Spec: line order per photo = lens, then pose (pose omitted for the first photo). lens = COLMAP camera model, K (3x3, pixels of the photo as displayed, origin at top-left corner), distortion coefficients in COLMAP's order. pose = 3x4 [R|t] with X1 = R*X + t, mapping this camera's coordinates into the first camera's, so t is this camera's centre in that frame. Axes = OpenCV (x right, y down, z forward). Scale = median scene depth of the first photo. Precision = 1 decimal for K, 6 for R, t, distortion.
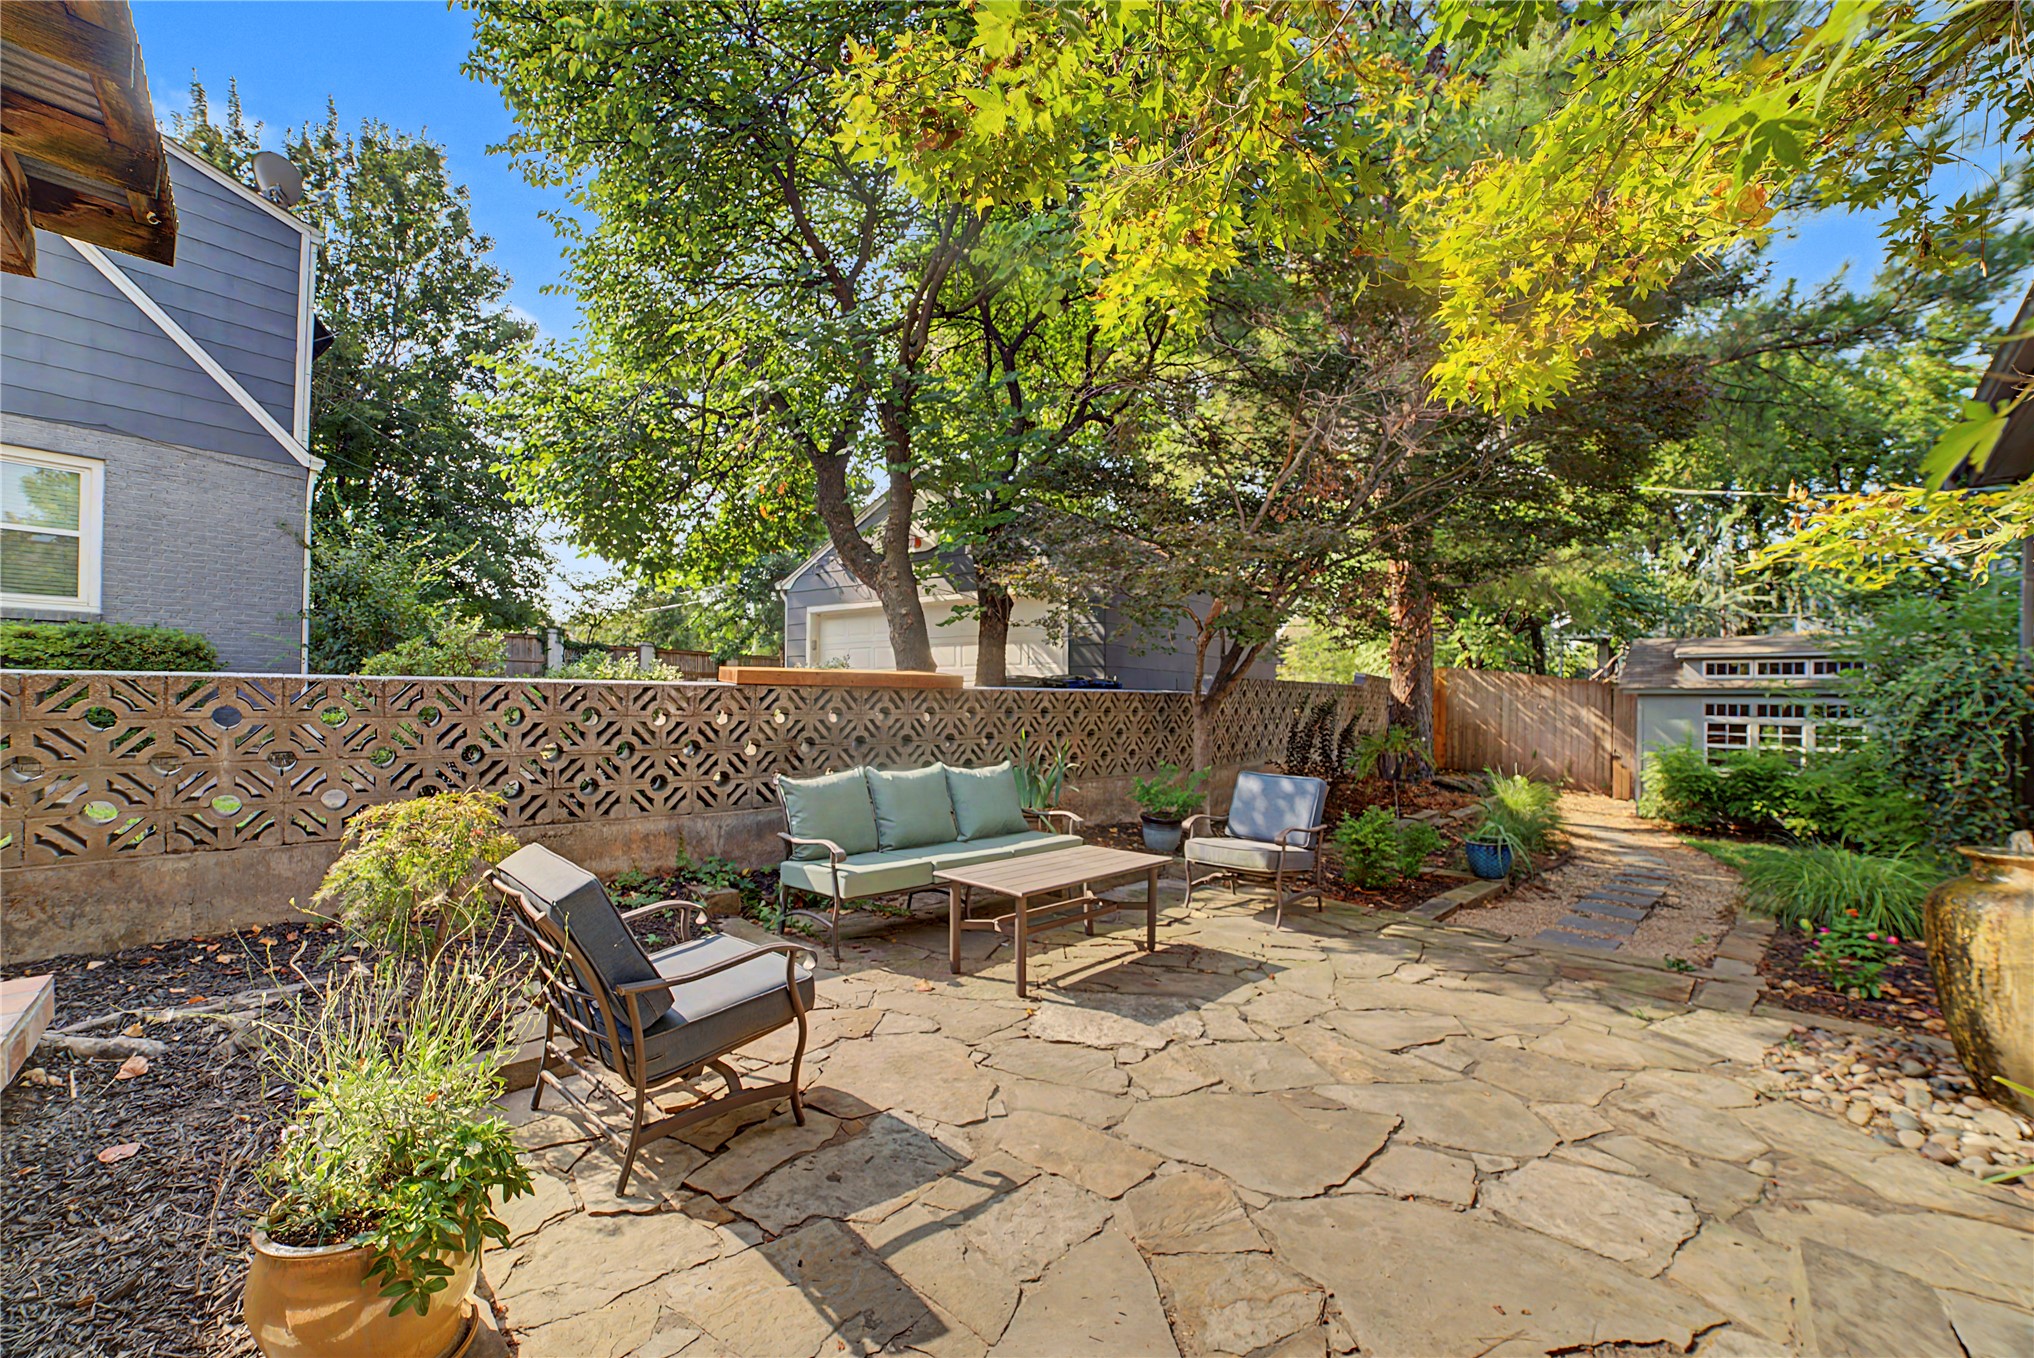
lens RADIAL K [[840.6, 0, 1021.6], [0, 840.6, 690.5], [0, 0, 1]] dist [-0.110664, 0.035604]
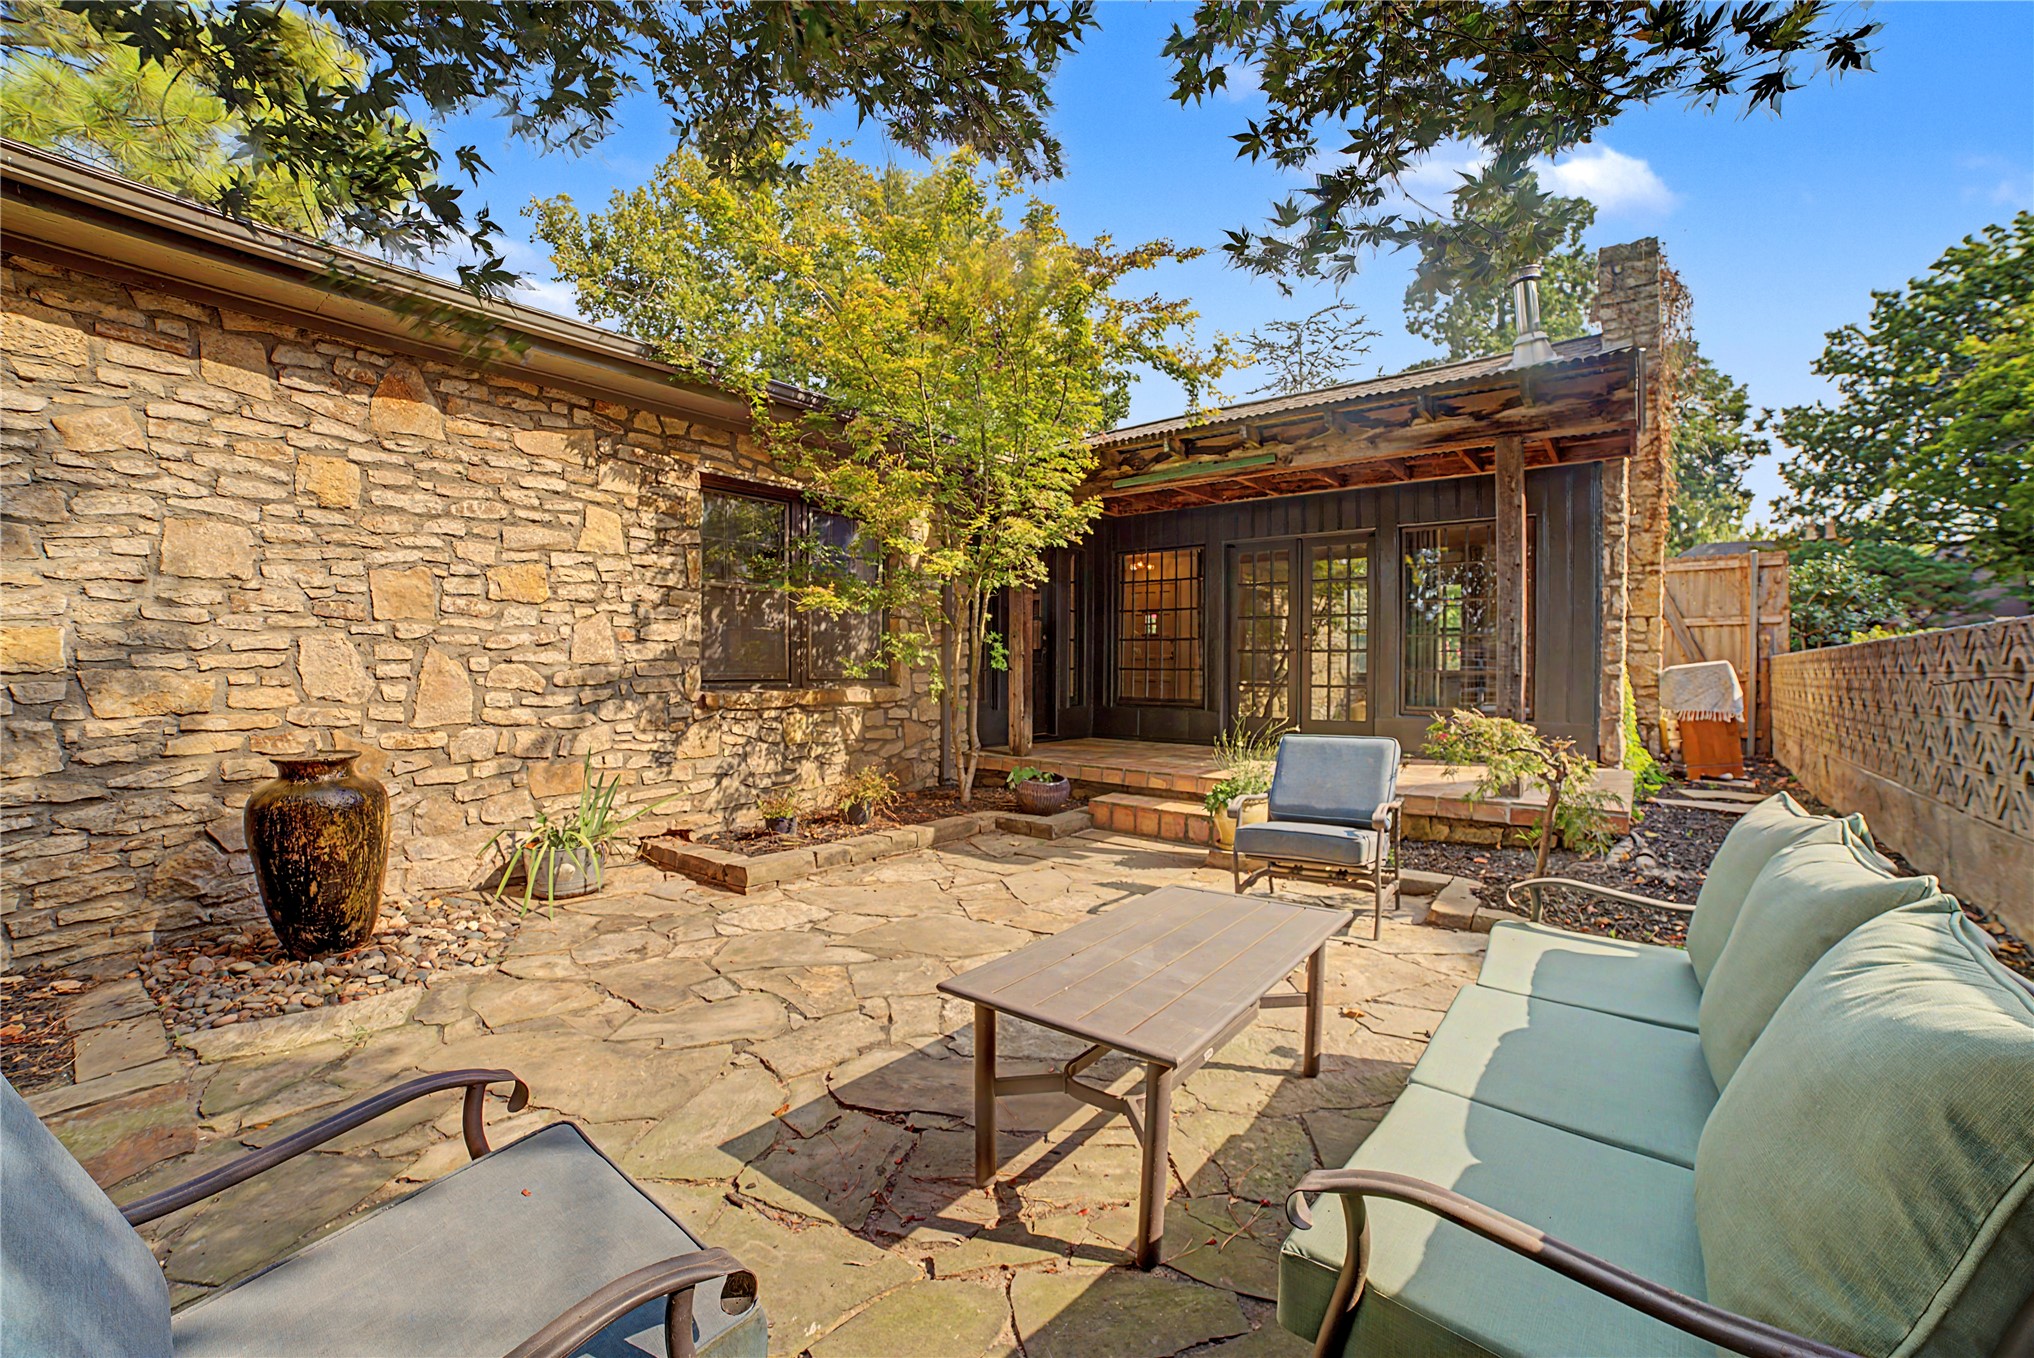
lens RADIAL K [[826.1, 0, 1017.0], [0, 826.1, 679.0], [0, 0, 1]] dist [-0.101777, 0.033127]
pose [[-0.991329, -0.009179, -0.131079, 0.194768], [-0.008711, 0.999953, -0.004136, 0.047961], [0.131111, -0.002959, -0.991363, 1.393769]]
